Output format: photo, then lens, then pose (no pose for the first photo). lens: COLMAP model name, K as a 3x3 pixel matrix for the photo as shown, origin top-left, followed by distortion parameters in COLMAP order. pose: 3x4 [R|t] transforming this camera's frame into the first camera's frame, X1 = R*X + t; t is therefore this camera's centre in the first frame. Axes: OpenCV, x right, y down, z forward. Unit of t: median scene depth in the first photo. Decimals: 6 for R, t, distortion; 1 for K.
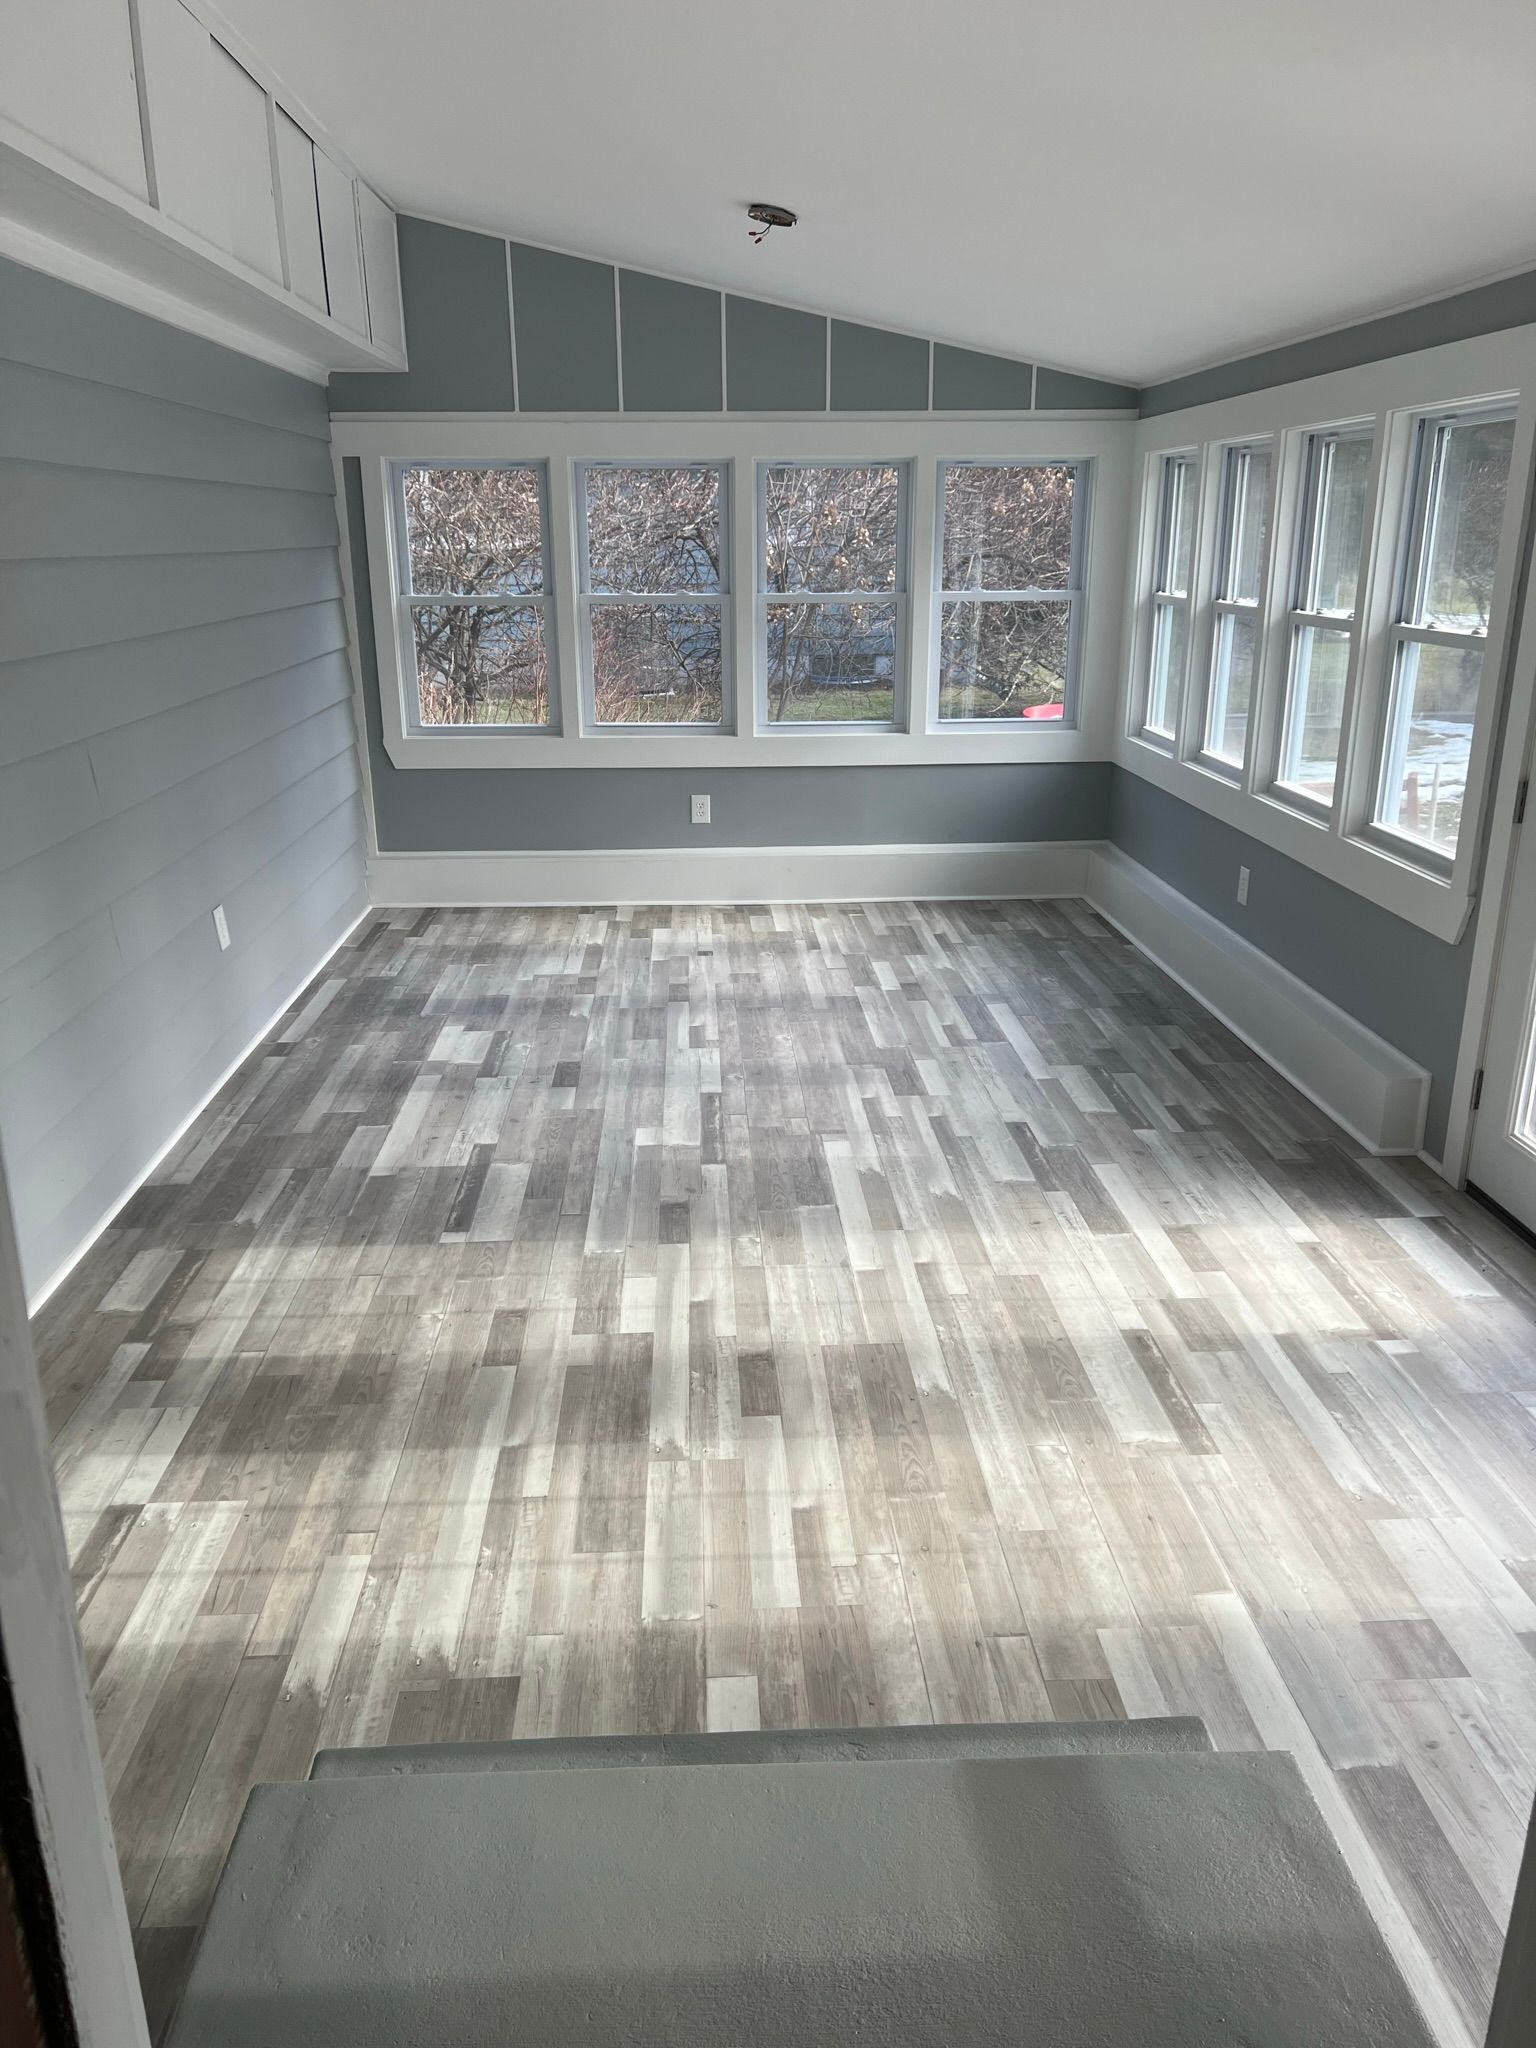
lens RADIAL K [[1536.8, 0, 764.7], [0, 1536.8, 1033.5], [0, 0, 1]] dist [0.053057, -0.049319]
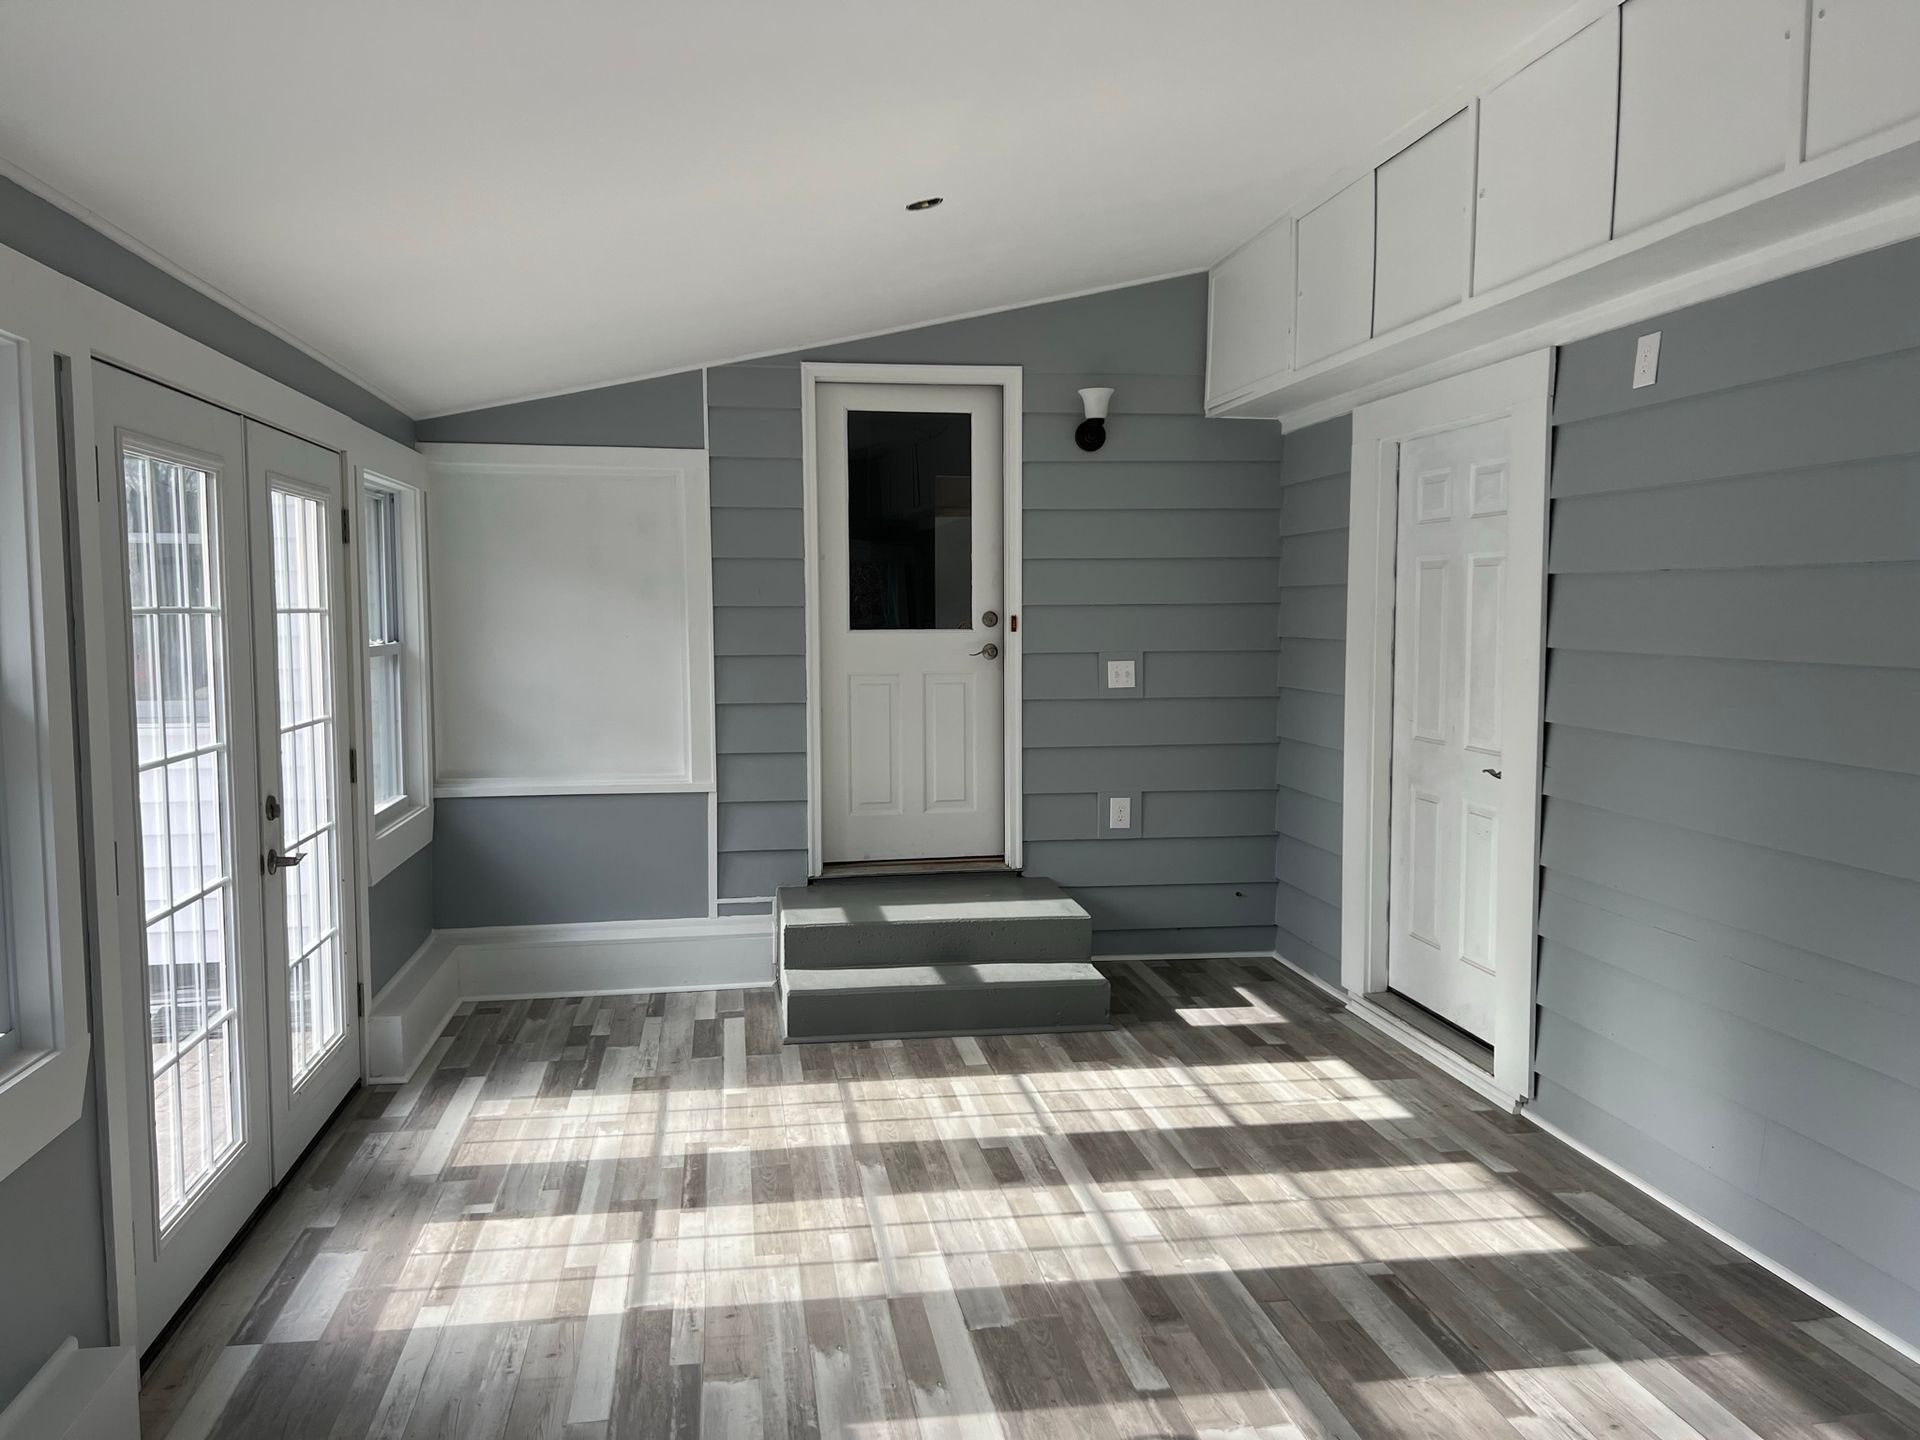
lens RADIAL K [[1440.8, 0, 955.9], [0, 1440.8, 719.0], [0, 0, 1]] dist [0.053057, -0.049319]
pose [[-0.993917, 0.018834, -0.108509, 0.164495], [-0.023716, 0.925550, 0.377883, -0.599795], [0.107547, 0.378158, -0.919473, 1.998724]]
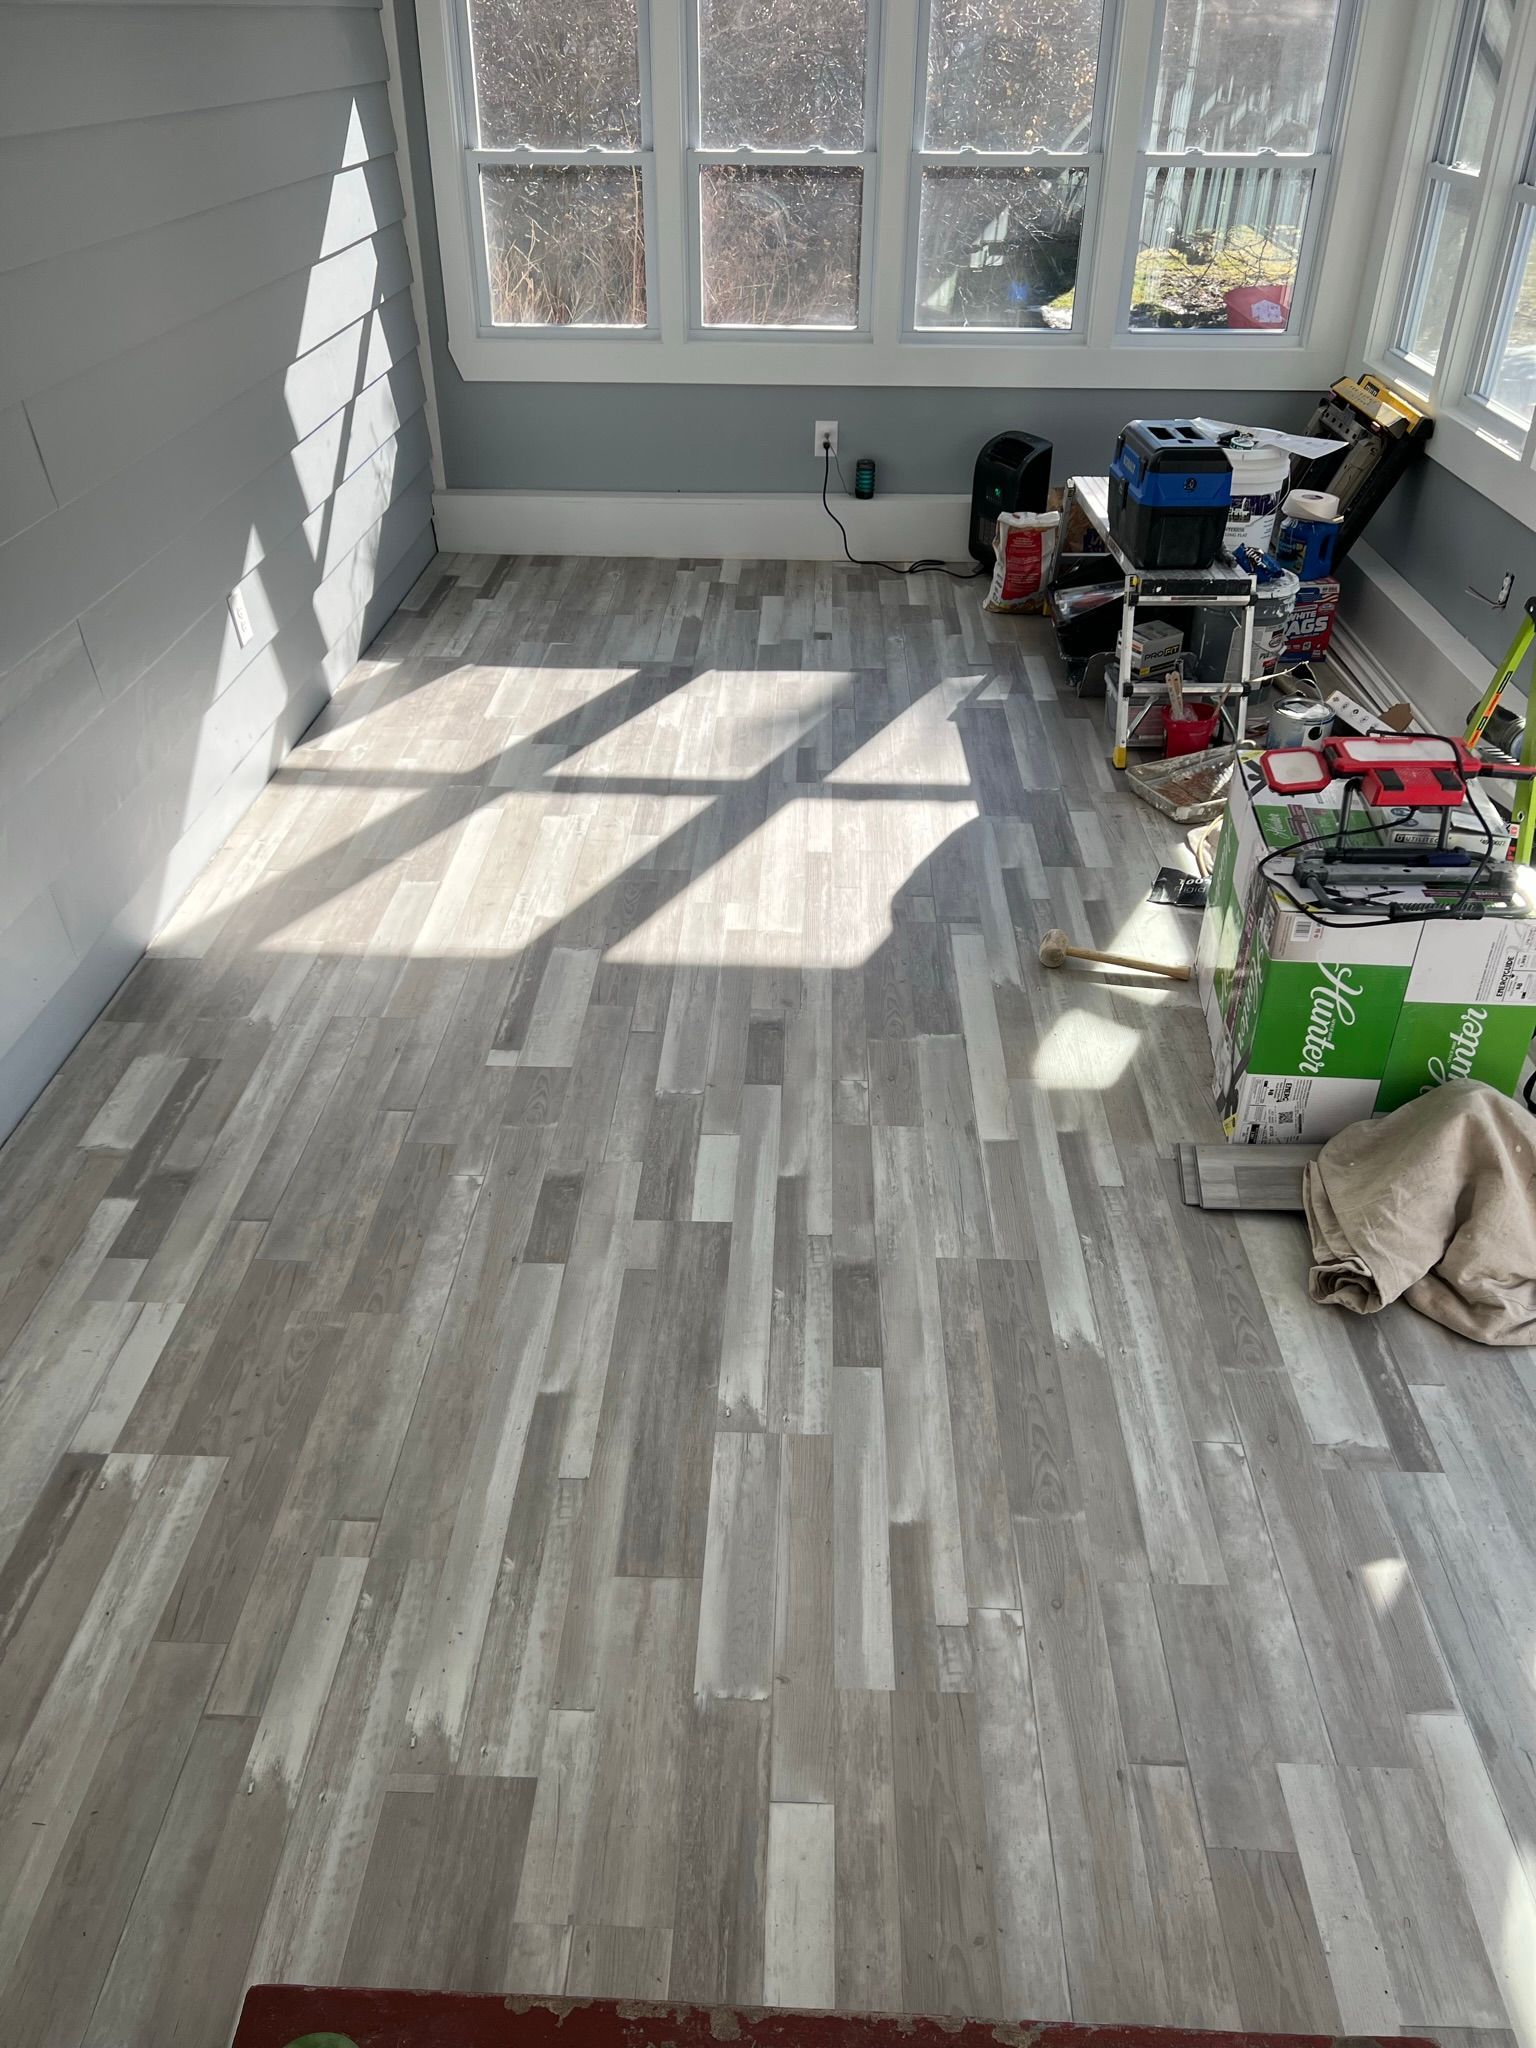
lens RADIAL K [[1536.8, 0, 761.2], [0, 1536.8, 1036.9], [0, 0, 1]] dist [0.053057, -0.049319]
pose [[0.996280, 0.053865, -0.067273, -0.007347], [-0.034337, 0.964073, 0.263409, -0.125042], [0.079044, -0.260119, 0.962336, 0.255089]]
